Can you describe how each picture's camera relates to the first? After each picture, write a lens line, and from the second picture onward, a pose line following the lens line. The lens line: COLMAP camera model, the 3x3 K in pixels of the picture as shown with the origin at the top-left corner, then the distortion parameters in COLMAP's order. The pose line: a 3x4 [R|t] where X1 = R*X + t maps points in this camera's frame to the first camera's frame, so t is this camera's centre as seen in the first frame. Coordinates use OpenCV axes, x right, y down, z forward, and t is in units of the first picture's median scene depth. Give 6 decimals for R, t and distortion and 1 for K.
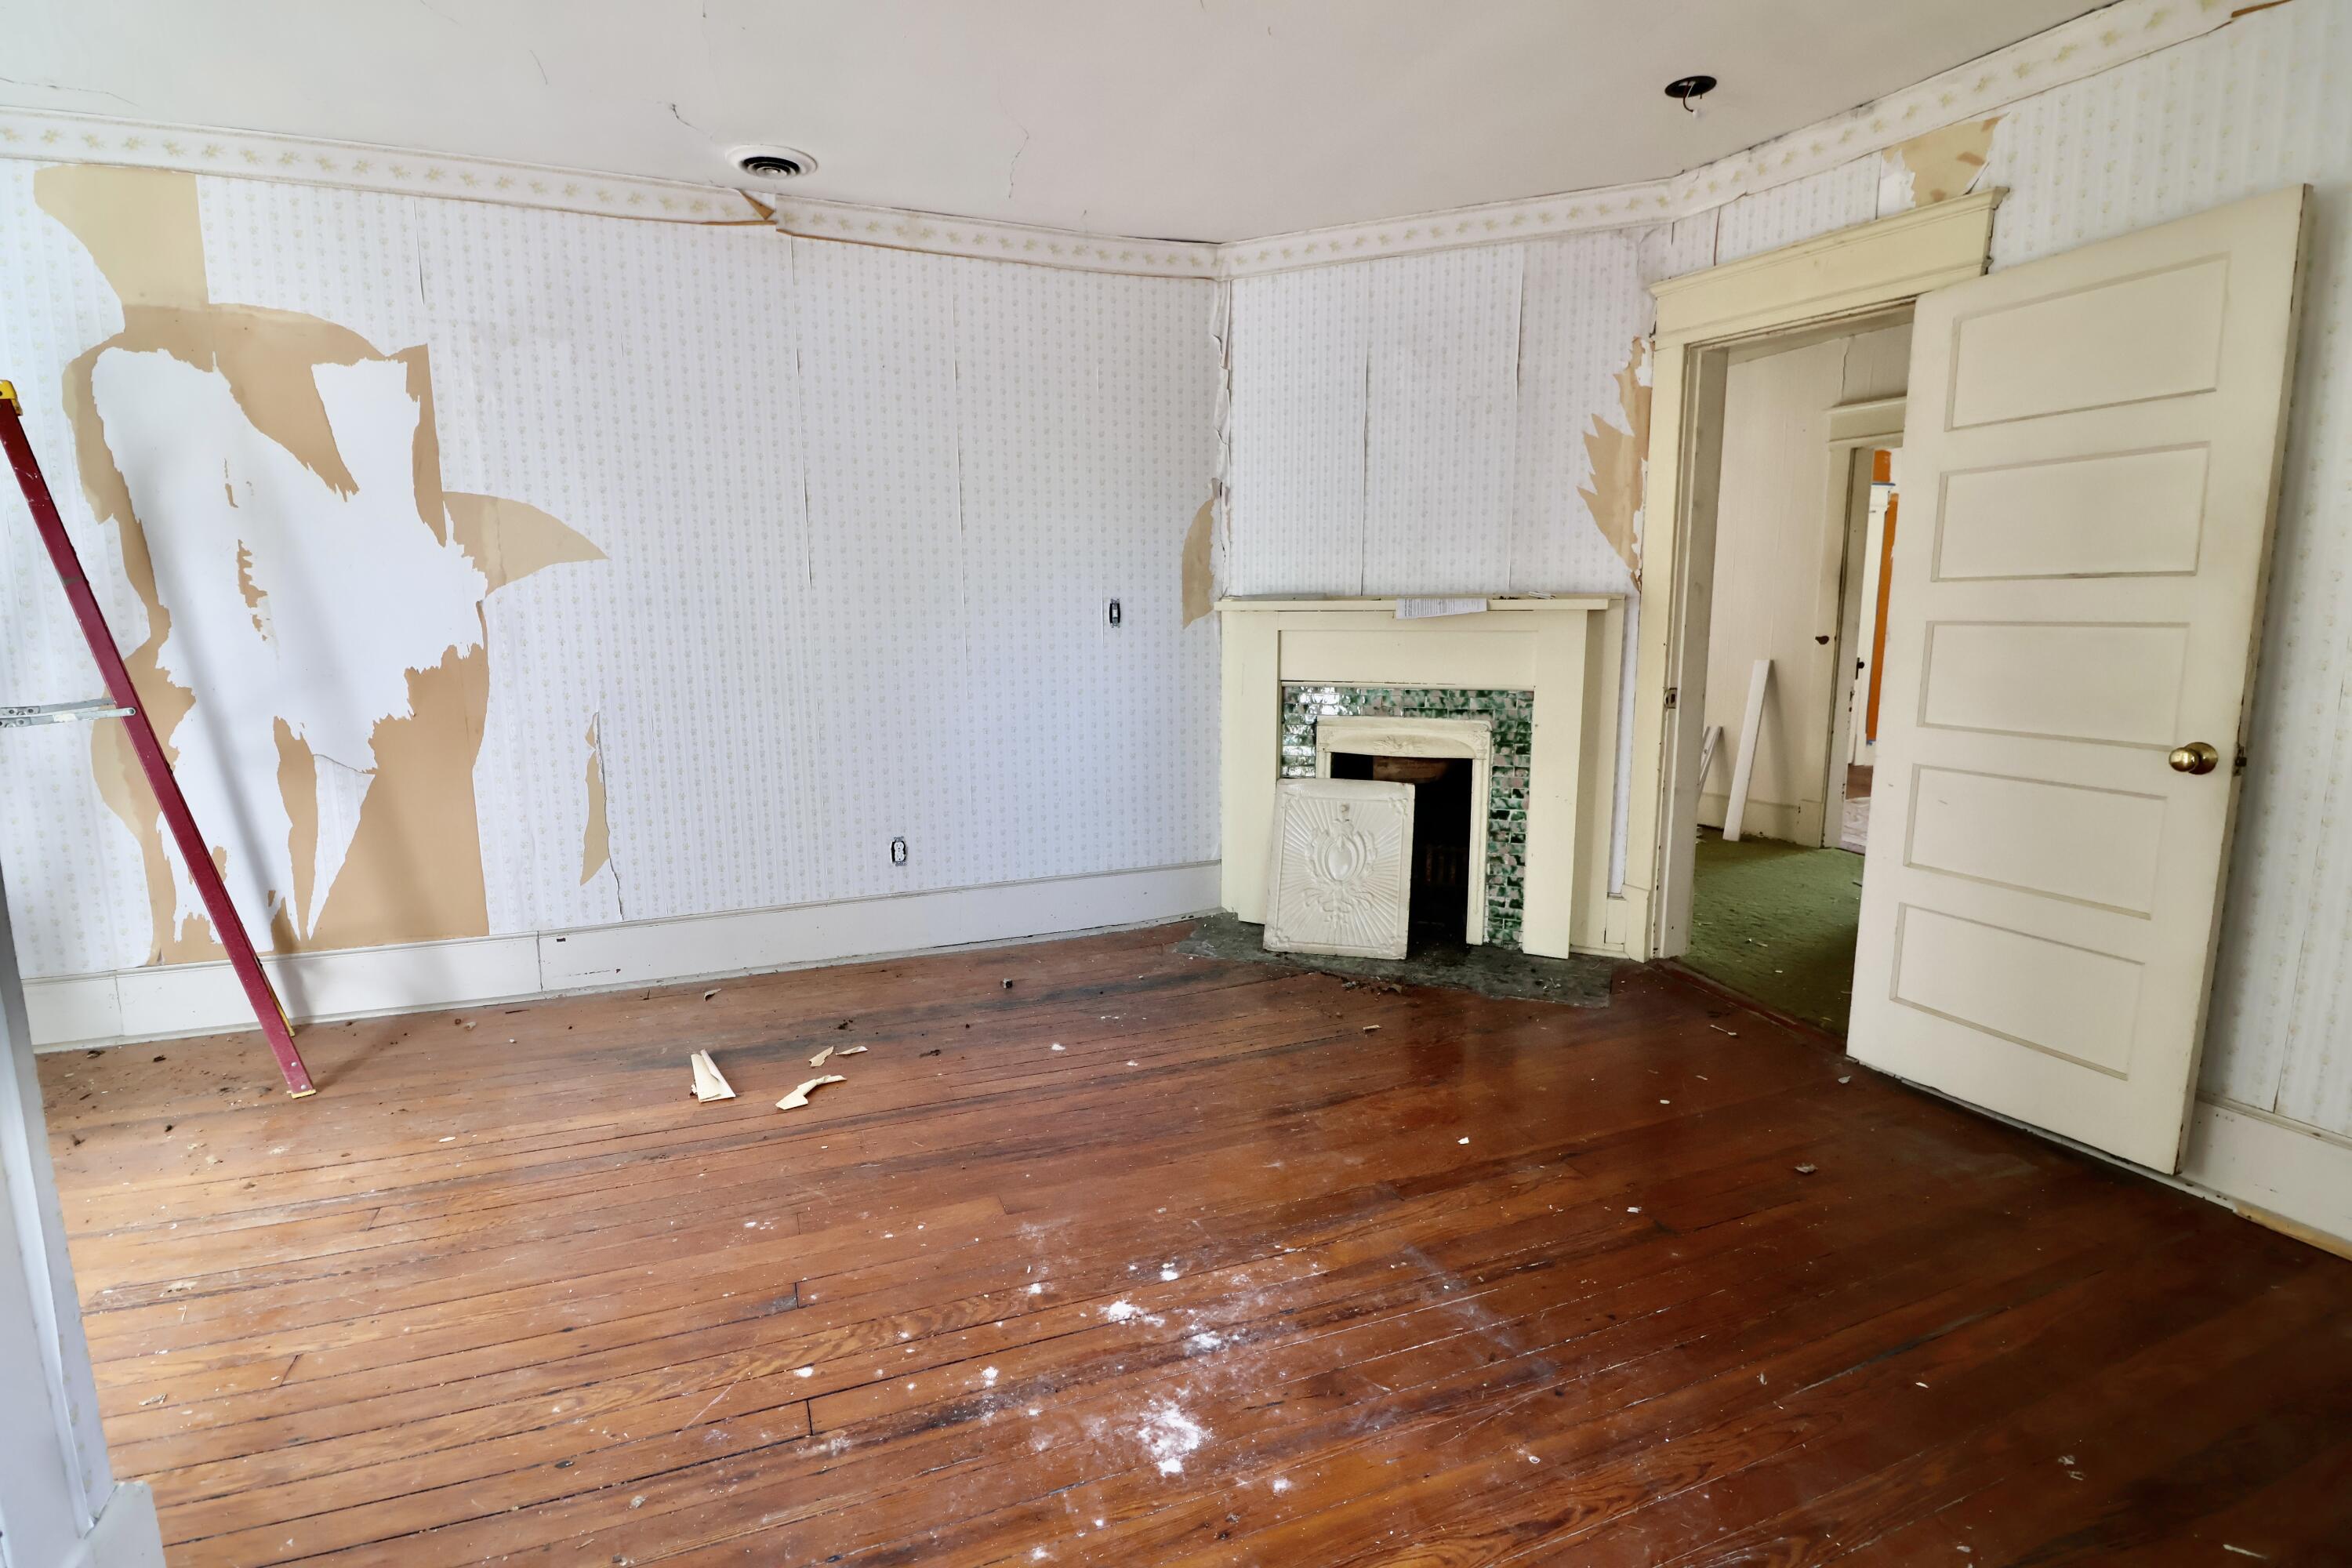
lens RADIAL K [[1116.8, 0, 1157.8], [0, 1116.8, 779.3], [0, 0, 1]] dist [-0.001530, -0.000517]
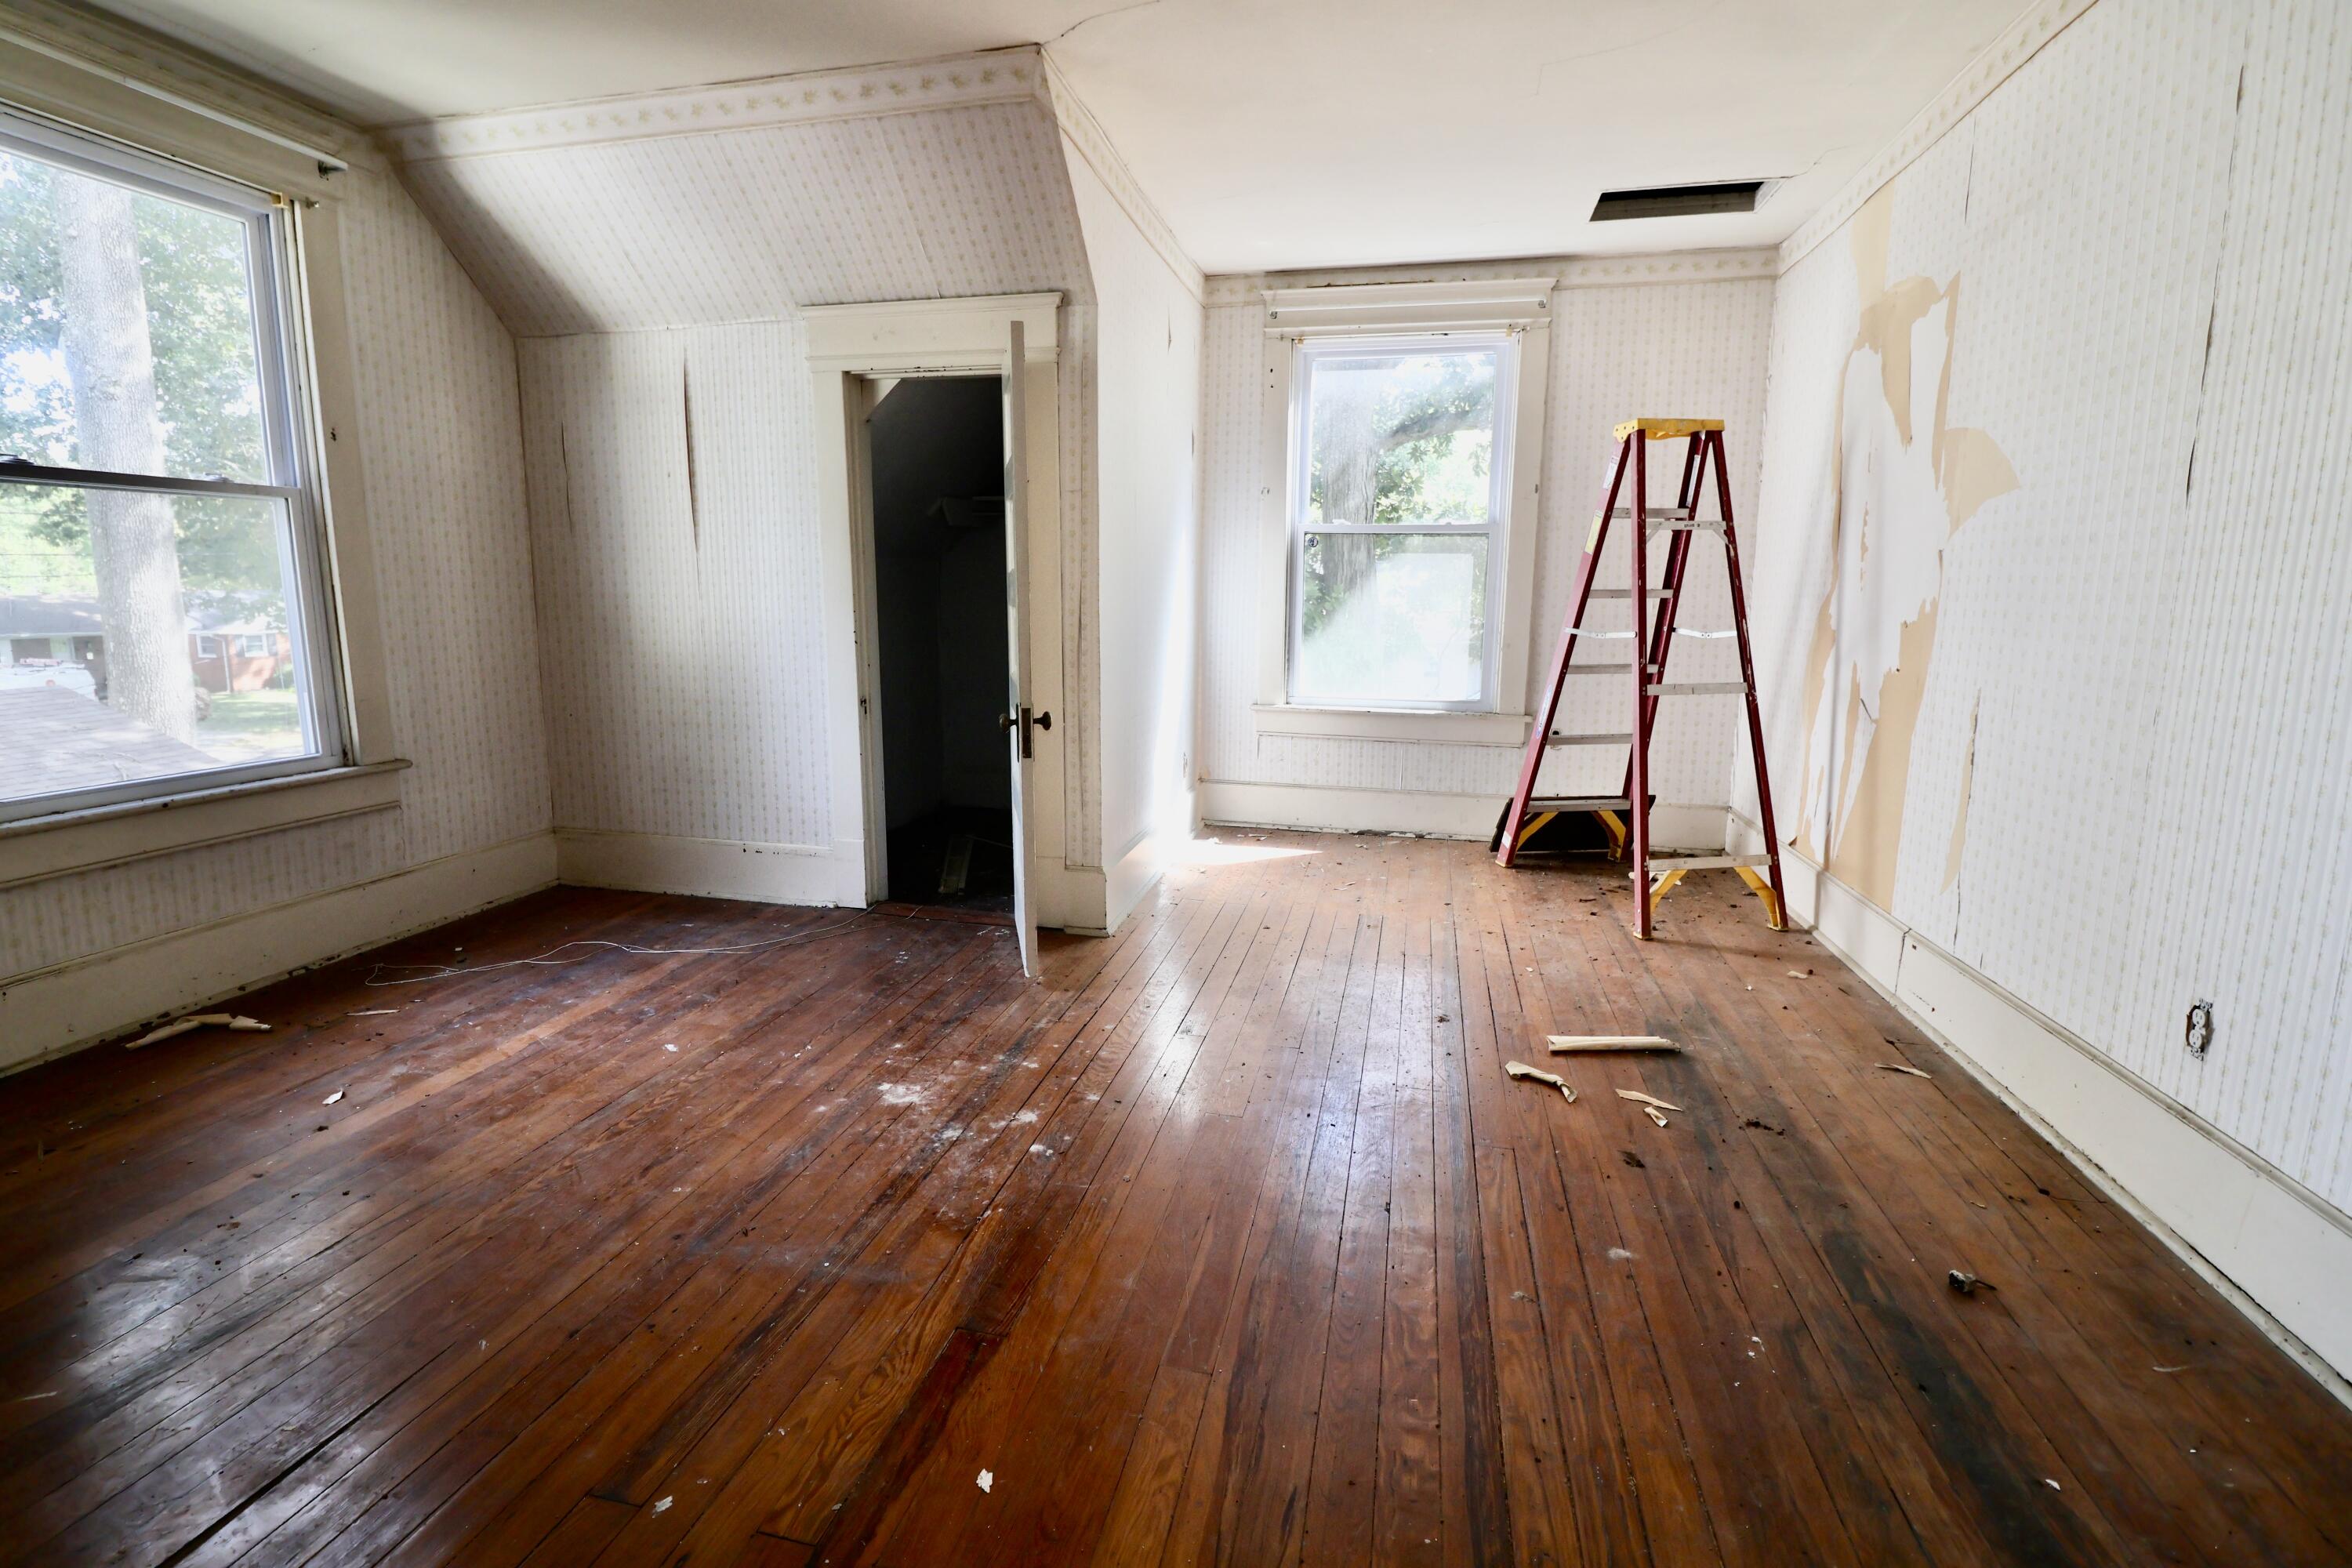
lens RADIAL K [[1116.8, 0, 1160.1], [0, 1116.8, 783.6], [0, 0, 1]] dist [-0.001530, -0.000517]
pose [[-0.585810, 0.135001, -0.799125, 0.730610], [-0.122639, 0.959908, 0.252065, -0.187695], [0.801116, 0.245666, -0.545767, 1.516154]]
